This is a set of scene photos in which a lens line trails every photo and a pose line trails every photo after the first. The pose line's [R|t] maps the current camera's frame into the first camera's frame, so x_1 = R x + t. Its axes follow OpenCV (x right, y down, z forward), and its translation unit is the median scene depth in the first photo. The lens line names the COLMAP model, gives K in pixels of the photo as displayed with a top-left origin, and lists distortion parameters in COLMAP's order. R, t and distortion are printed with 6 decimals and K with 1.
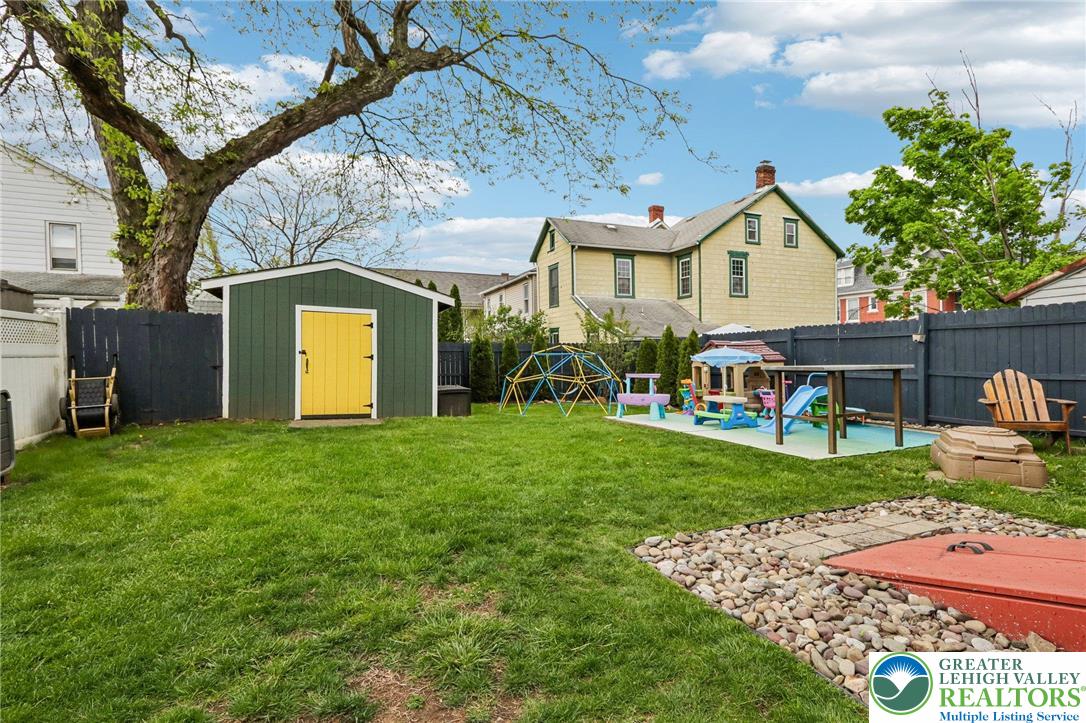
lens RADIAL K [[522.2, 0, 543.0], [0, 522.2, 366.1], [0, 0, 1]] dist [-0.019602, 0.004208]
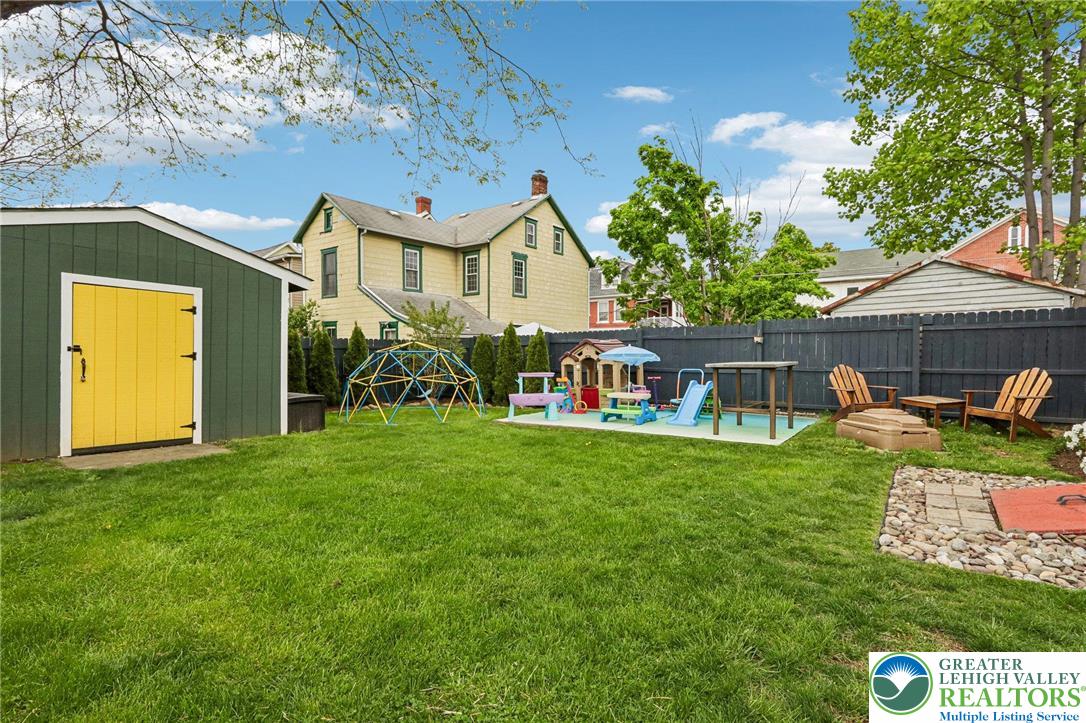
lens RADIAL K [[522.2, 0, 541.4], [0, 522.2, 374.9], [0, 0, 1]] dist [-0.019602, 0.004208]
pose [[0.854573, -0.021514, 0.518885, -0.155536], [0.009534, 0.999623, 0.025744, -0.002948], [-0.519243, -0.017053, 0.854456, 0.088351]]
